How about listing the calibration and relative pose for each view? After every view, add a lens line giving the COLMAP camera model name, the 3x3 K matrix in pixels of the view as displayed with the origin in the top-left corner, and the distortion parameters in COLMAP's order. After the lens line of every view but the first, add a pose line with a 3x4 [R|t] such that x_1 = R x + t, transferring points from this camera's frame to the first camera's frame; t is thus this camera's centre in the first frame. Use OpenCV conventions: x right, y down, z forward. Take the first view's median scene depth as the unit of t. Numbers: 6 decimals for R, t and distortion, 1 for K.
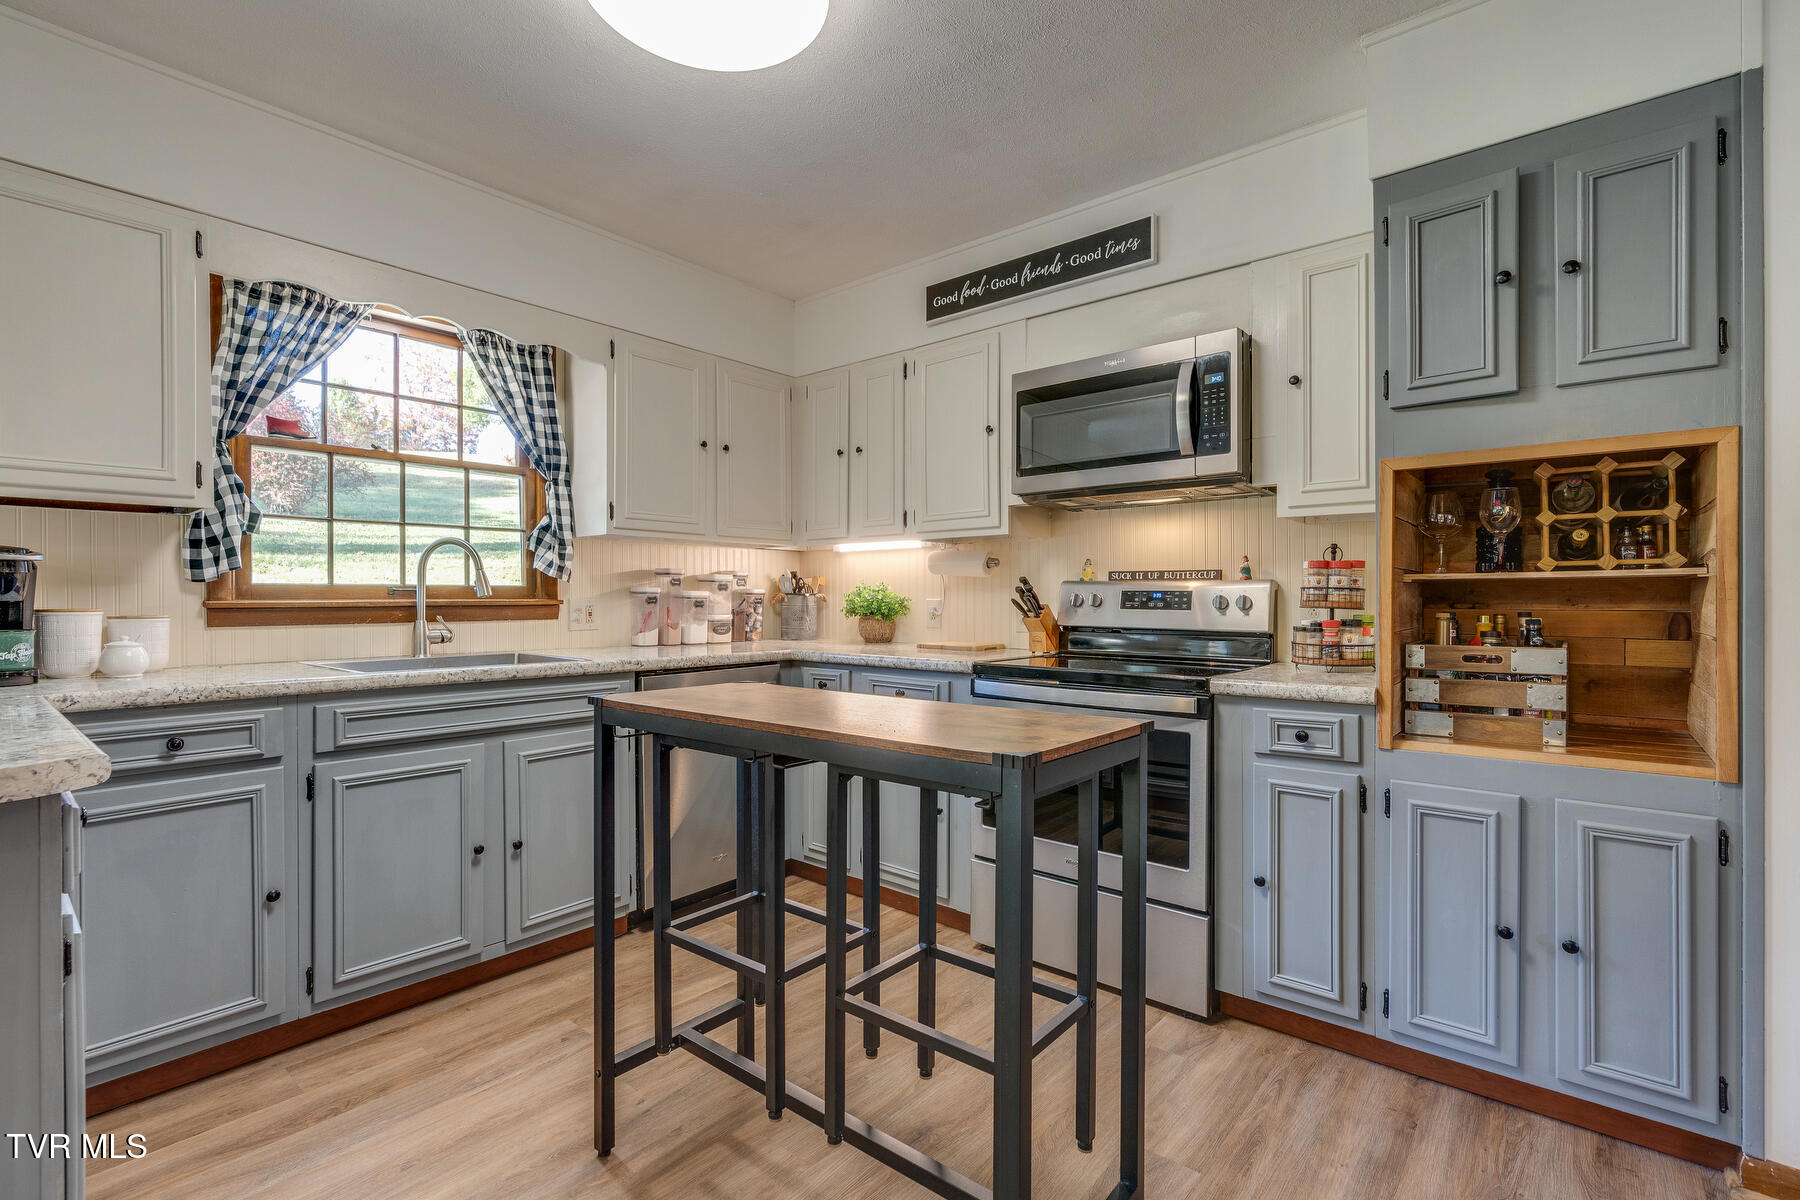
lens RADIAL K [[820.4, 0, 911.5], [0, 820.4, 600.3], [0, 0, 1]] dist [-0.003096, -0.000362]
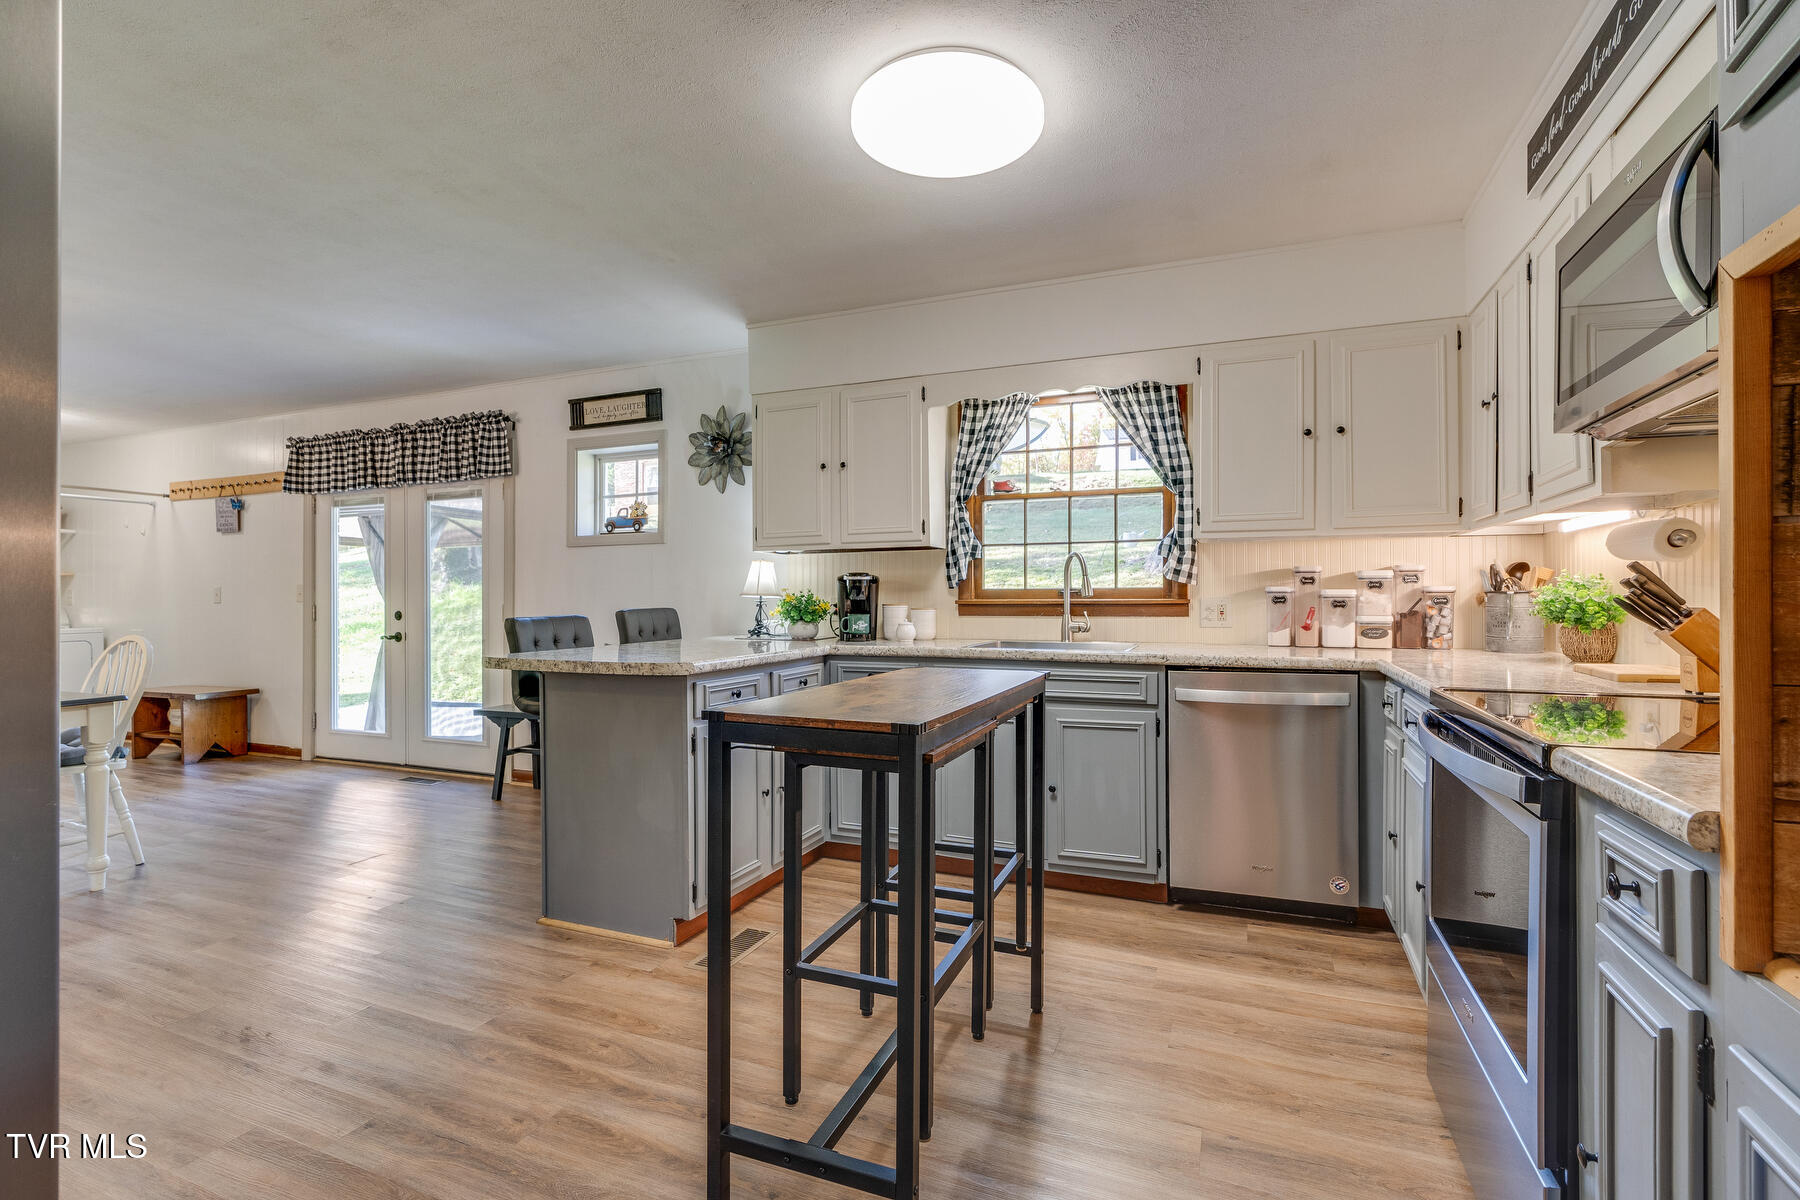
lens RADIAL K [[820.4, 0, 911.4], [0, 820.4, 600.6], [0, 0, 1]] dist [-0.003096, -0.000362]
pose [[0.304524, 0.002343, -0.952502, 0.544115], [-0.000481, 0.999997, 0.002306, -0.001171], [0.952504, -0.000244, 0.304525, 0.313884]]
